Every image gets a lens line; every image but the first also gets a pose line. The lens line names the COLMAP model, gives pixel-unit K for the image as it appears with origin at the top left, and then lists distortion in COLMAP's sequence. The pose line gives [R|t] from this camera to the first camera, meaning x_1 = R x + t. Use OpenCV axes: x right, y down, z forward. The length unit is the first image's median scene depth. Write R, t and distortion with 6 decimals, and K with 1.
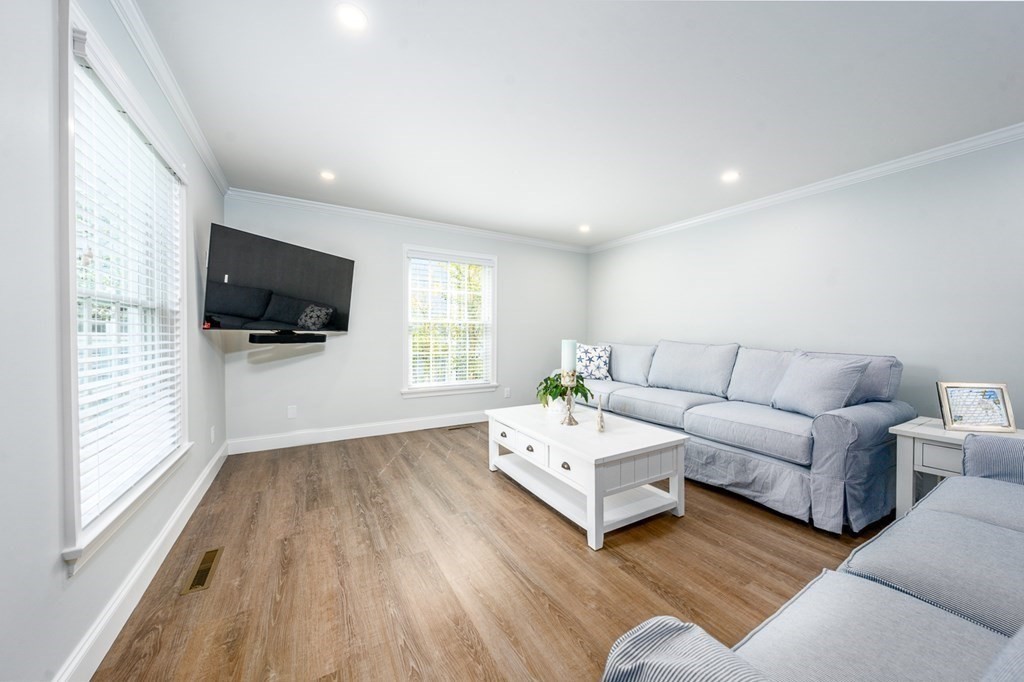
lens RADIAL K [[346.1, 0, 504.2], [0, 346.1, 336.0], [0, 0, 1]] dist [-0.000223, -0.000007]
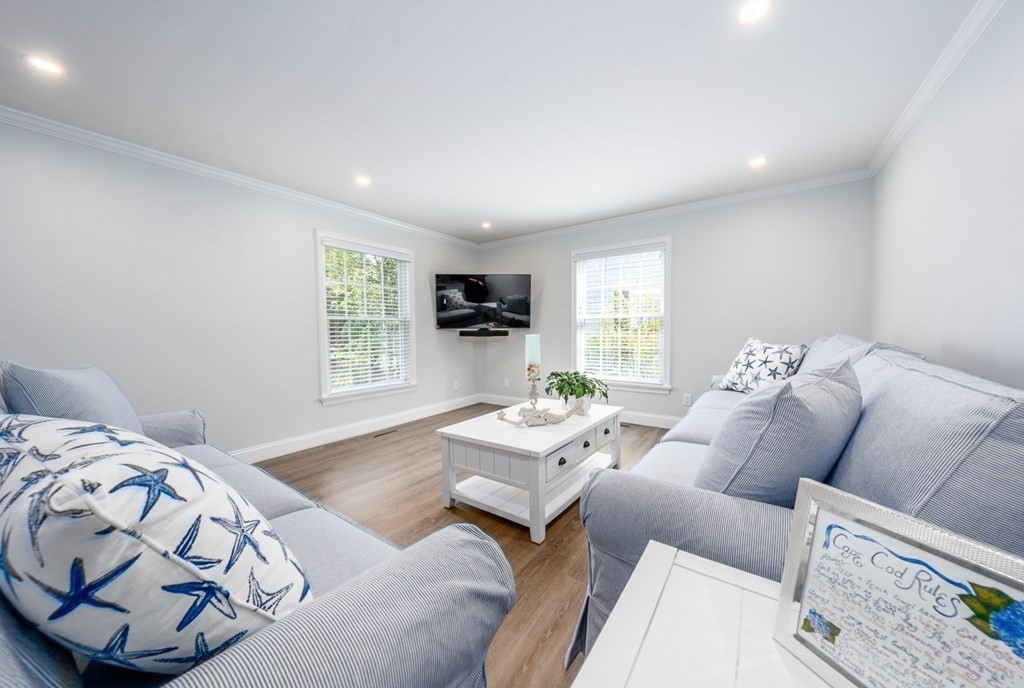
lens RADIAL K [[354.0, 0, 512.0], [0, 354.0, 344.0], [0, 0, 1]] dist [0.000641, 0.000037]
pose [[0.433917, 0.025222, -0.900600, 0.950844], [0.010135, 0.999408, 0.032872, 0.002656], [0.900896, -0.023392, 0.433405, 0.438317]]
